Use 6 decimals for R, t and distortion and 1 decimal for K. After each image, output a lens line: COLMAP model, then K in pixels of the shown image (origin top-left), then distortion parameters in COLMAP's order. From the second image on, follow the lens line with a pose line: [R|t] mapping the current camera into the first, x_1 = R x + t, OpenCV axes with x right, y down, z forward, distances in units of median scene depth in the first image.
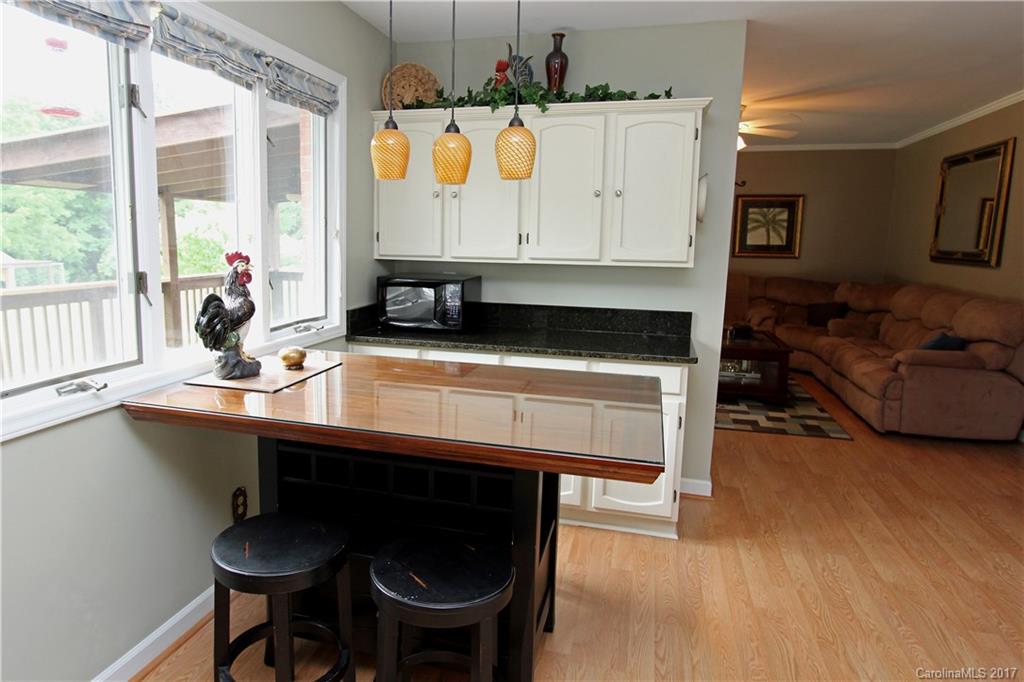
lens RADIAL K [[595.8, 0, 514.0], [0, 595.8, 345.1], [0, 0, 1]] dist [0.006746, 0.001545]
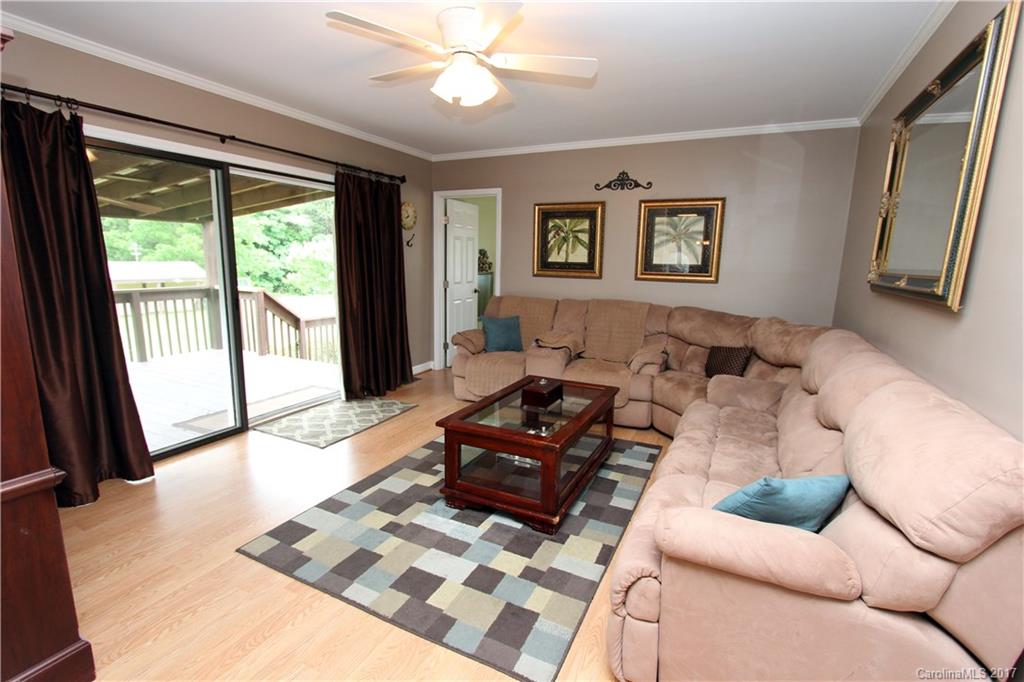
lens RADIAL K [[475.3, 0, 511.2], [0, 475.3, 342.5], [0, 0, 1]] dist [-0.013227, 0.000700]
pose [[0.983147, 0.040029, -0.178378, 0.328493], [-0.041720, 0.999113, -0.005740, -0.054724], [0.177990, 0.013085, 0.983945, 0.362494]]
